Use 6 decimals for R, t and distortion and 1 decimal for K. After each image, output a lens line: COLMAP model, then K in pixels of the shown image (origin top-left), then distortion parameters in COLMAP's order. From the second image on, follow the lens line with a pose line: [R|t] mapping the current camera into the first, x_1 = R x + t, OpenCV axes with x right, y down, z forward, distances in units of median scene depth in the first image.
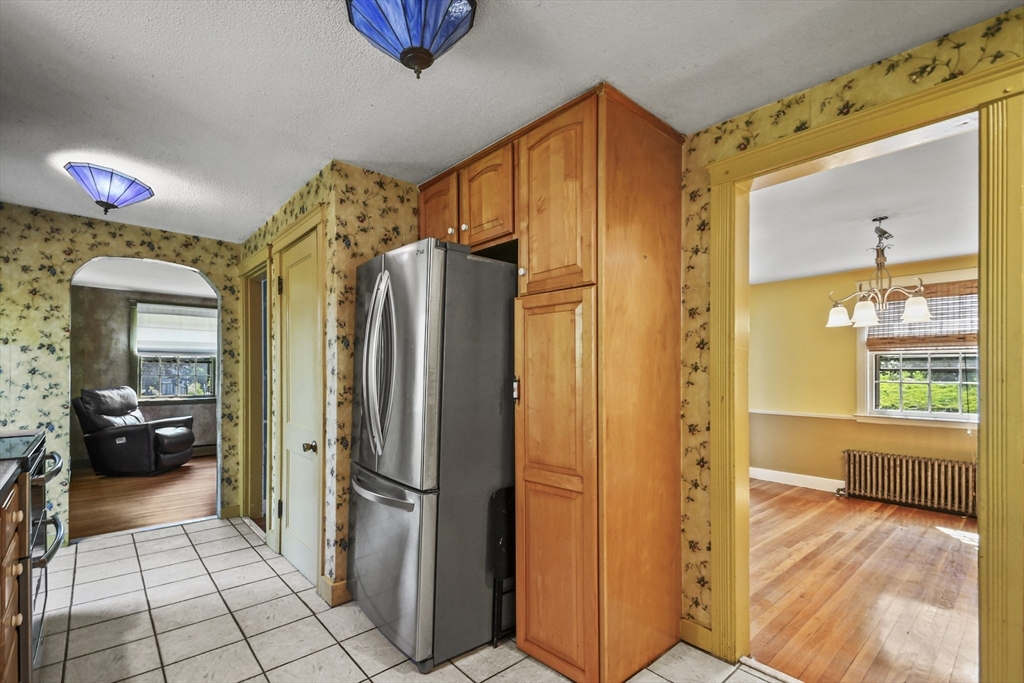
lens RADIAL K [[448.0, 0, 509.4], [0, 448.0, 372.7], [0, 0, 1]] dist [-0.000324, -0.009214]
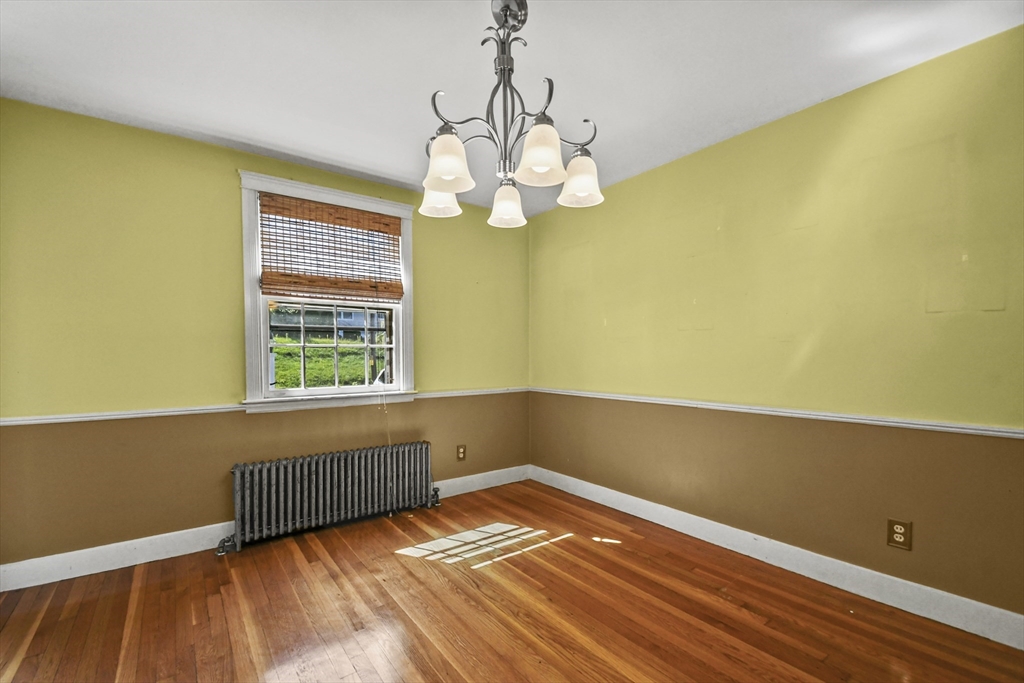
lens RADIAL K [[458.1, 0, 510.2], [0, 458.1, 352.7], [0, 0, 1]] dist [-0.000393, -0.010243]
pose [[0.095722, -0.003749, 0.995401, 0.236553], [0.002625, 0.999990, 0.003514, 0.032612], [-0.995405, 0.002277, 0.095731, 0.649501]]
